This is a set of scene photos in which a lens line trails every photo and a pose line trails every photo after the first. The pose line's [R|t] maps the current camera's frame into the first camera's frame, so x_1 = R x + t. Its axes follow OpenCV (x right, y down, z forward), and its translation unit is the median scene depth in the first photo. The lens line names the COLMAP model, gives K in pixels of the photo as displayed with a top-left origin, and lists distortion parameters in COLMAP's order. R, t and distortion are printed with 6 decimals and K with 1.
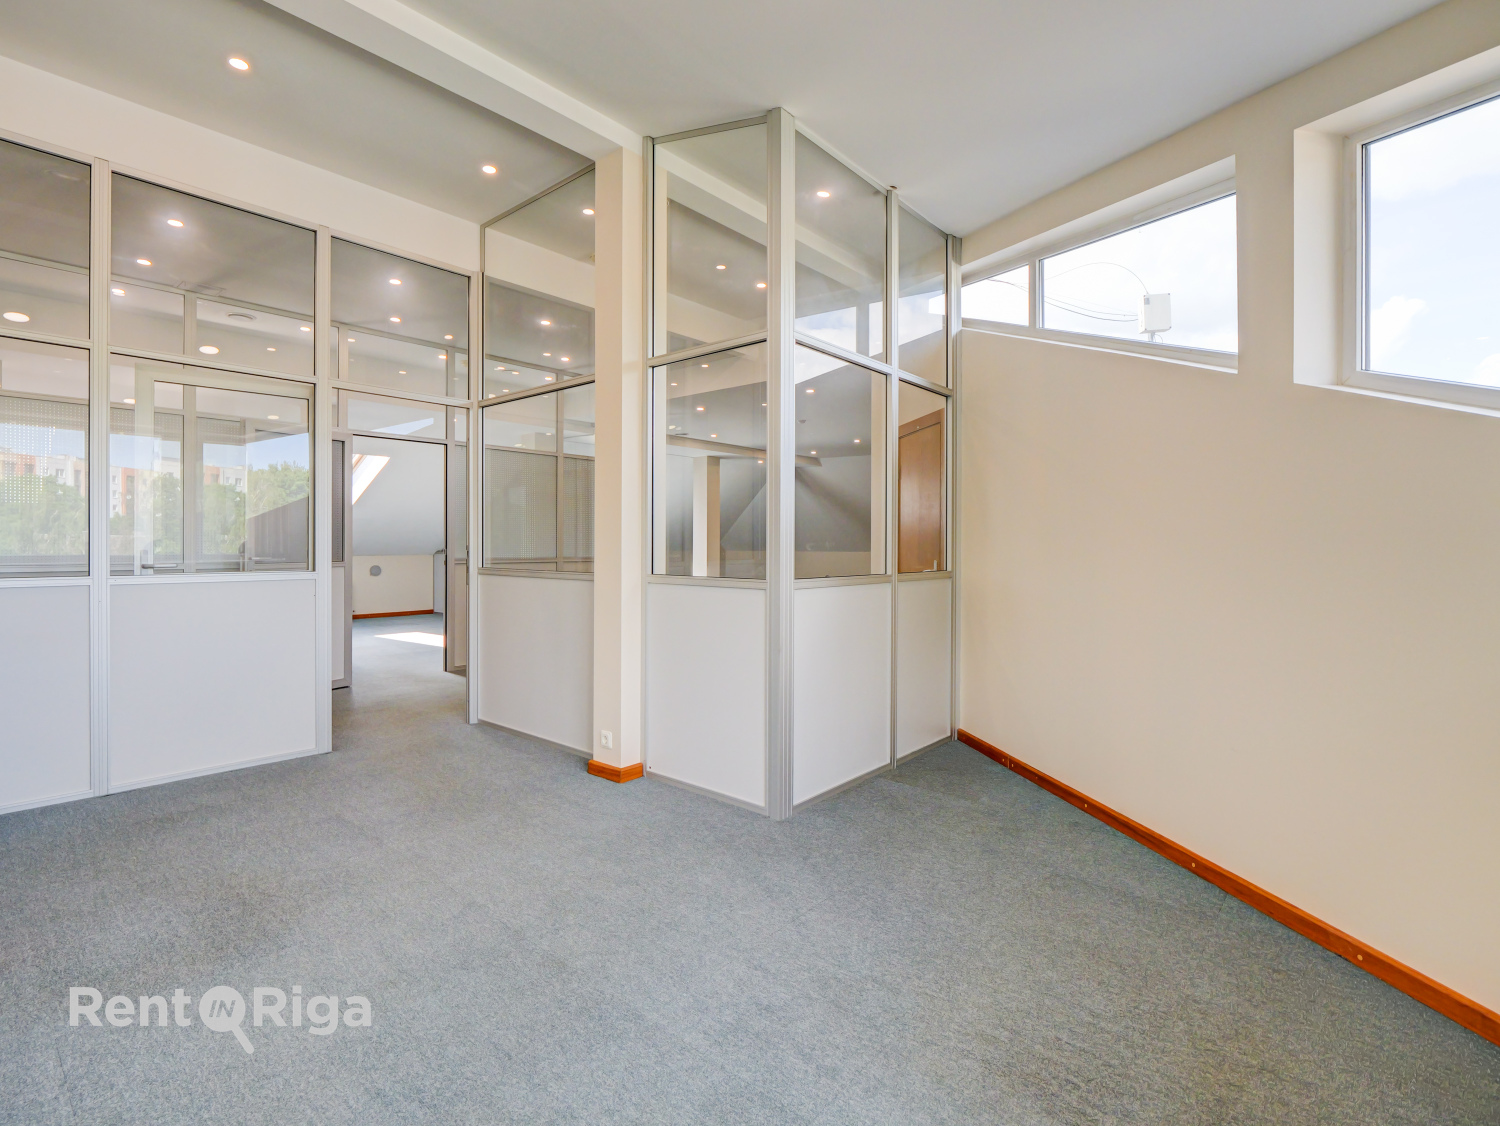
lens RADIAL K [[702.9, 0, 756.5], [0, 702.9, 549.4], [0, 0, 1]] dist [-0.025972, 0.000352]
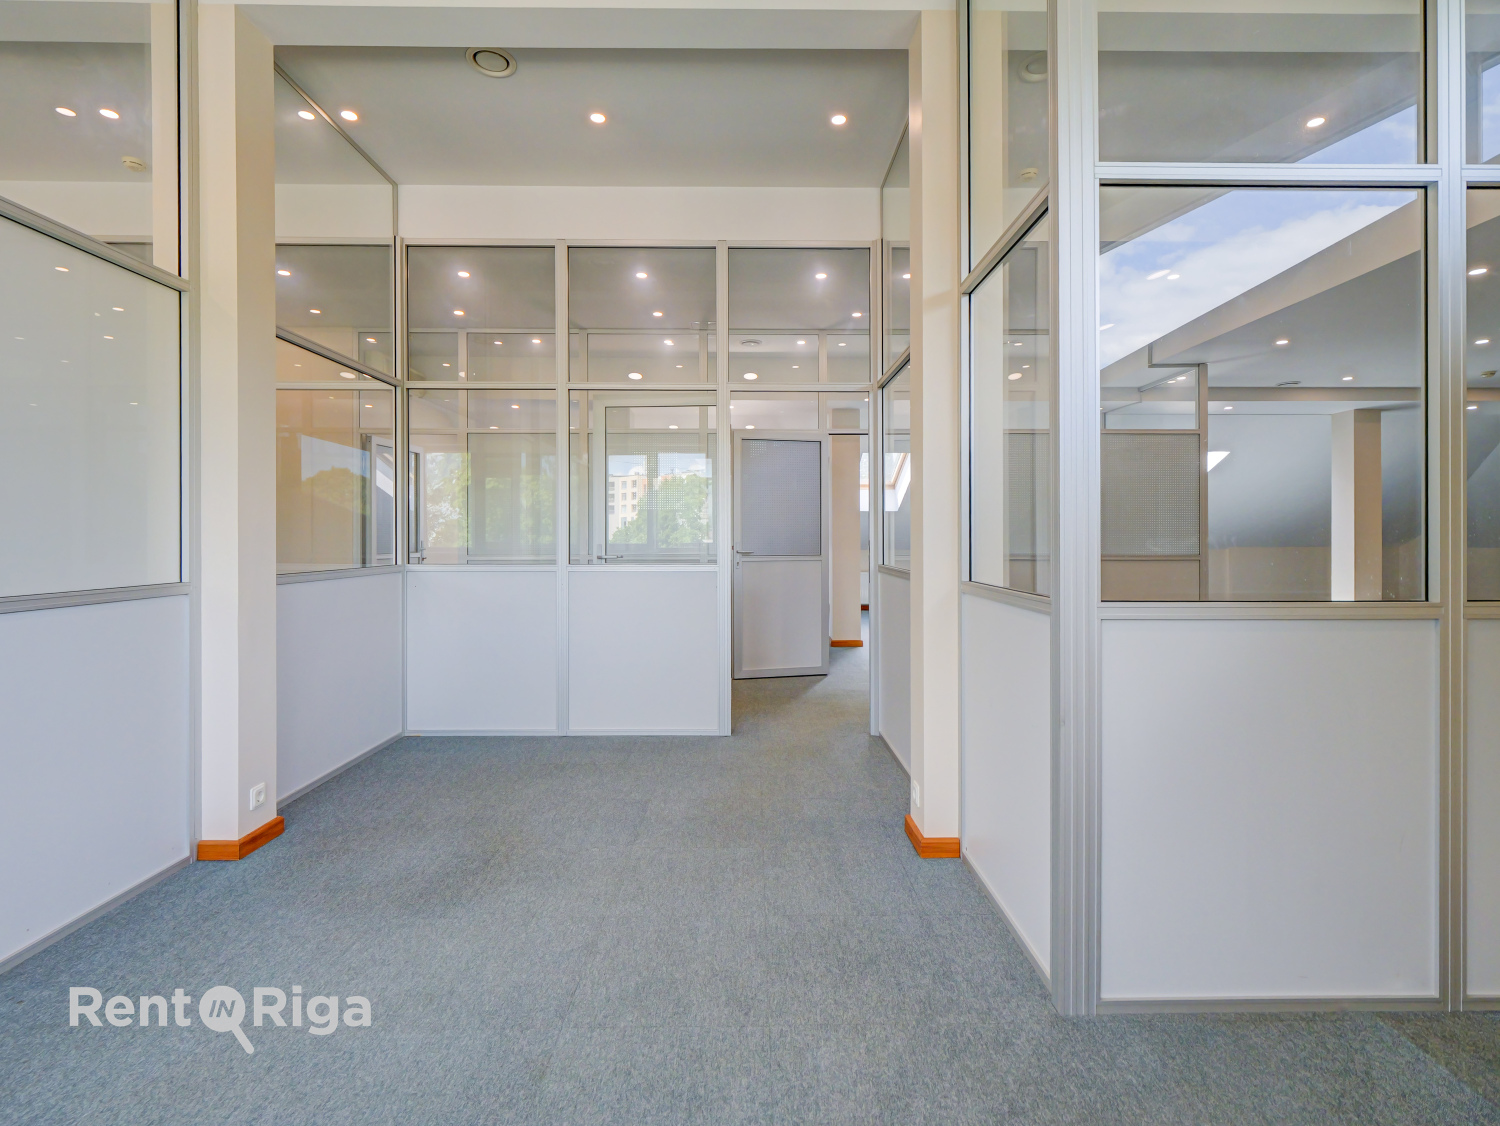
lens RADIAL K [[718.3, 0, 744.4], [0, 718.3, 539.3], [0, 0, 1]] dist [0.014241, -0.012843]
pose [[0.657442, 0.000853, -0.753504, 0.264625], [-0.004686, 0.999985, -0.002957, -0.005926], [0.753490, 0.005475, 0.657436, 0.342807]]
